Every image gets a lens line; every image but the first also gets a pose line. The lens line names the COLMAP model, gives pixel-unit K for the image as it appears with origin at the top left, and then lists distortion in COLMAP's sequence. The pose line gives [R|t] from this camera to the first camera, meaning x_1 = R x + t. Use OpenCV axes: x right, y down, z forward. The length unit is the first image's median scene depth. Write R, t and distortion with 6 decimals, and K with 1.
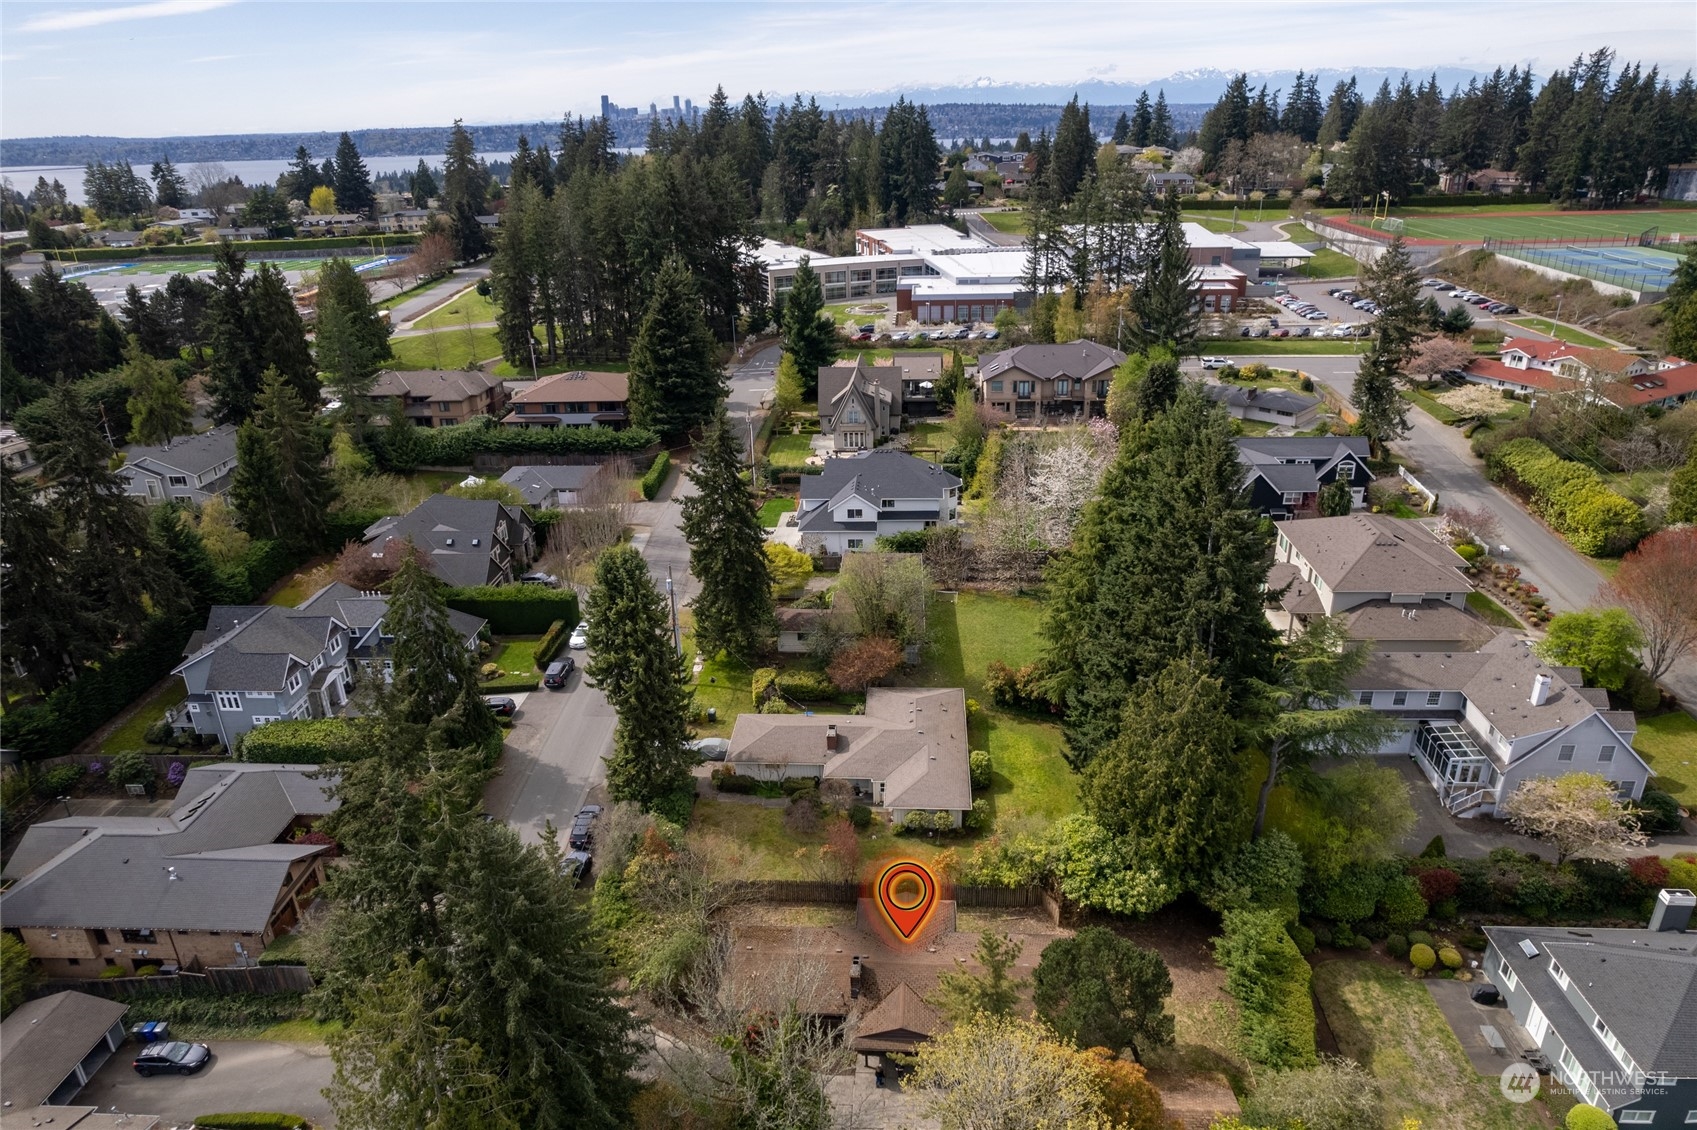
lens RADIAL K [[1099.0, 0, 848.5], [0, 1099.0, 565.0], [0, 0, 1]] dist [-0.081069, 0.083566]
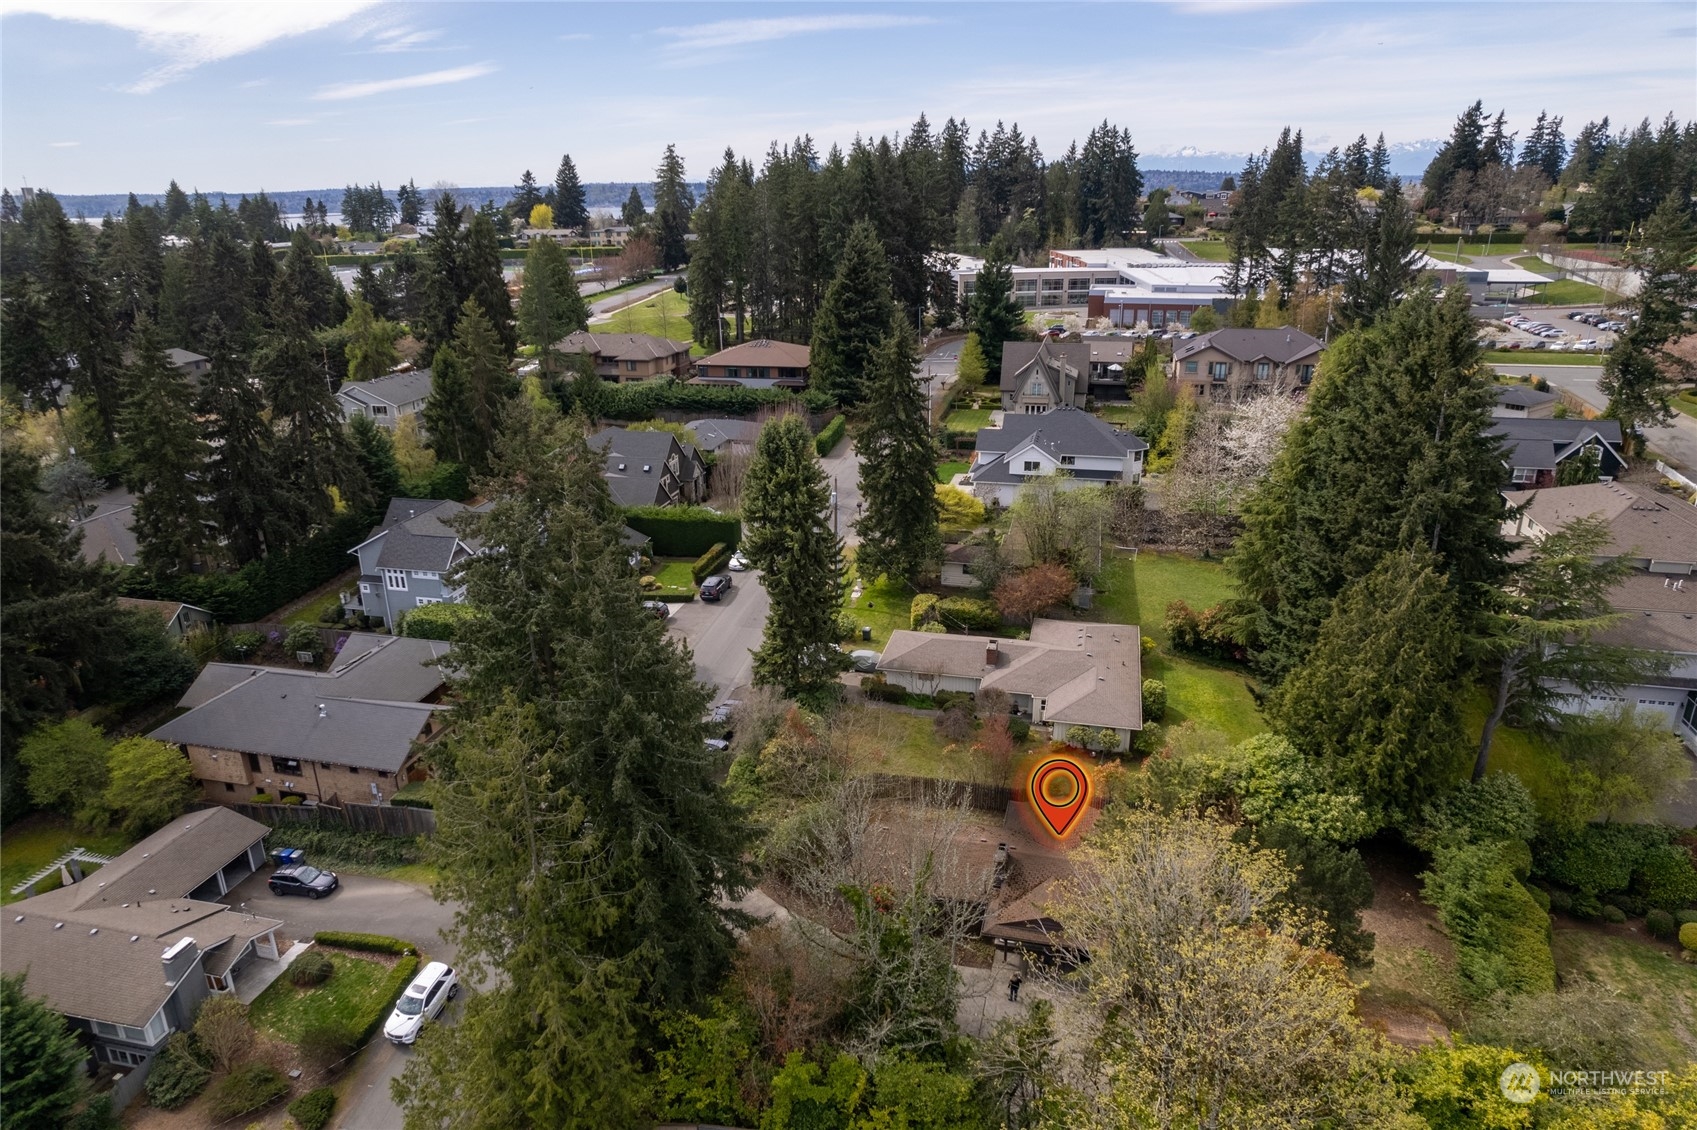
lens RADIAL K [[1099.0, 0, 848.5], [0, 1099.0, 565.0], [0, 0, 1]] dist [-0.081069, 0.083566]
pose [[0.985198, 0.071184, -0.155944, 0.003598], [-0.079127, 0.995834, -0.045323, 0.110624], [0.152068, 0.056992, 0.986726, 0.048086]]
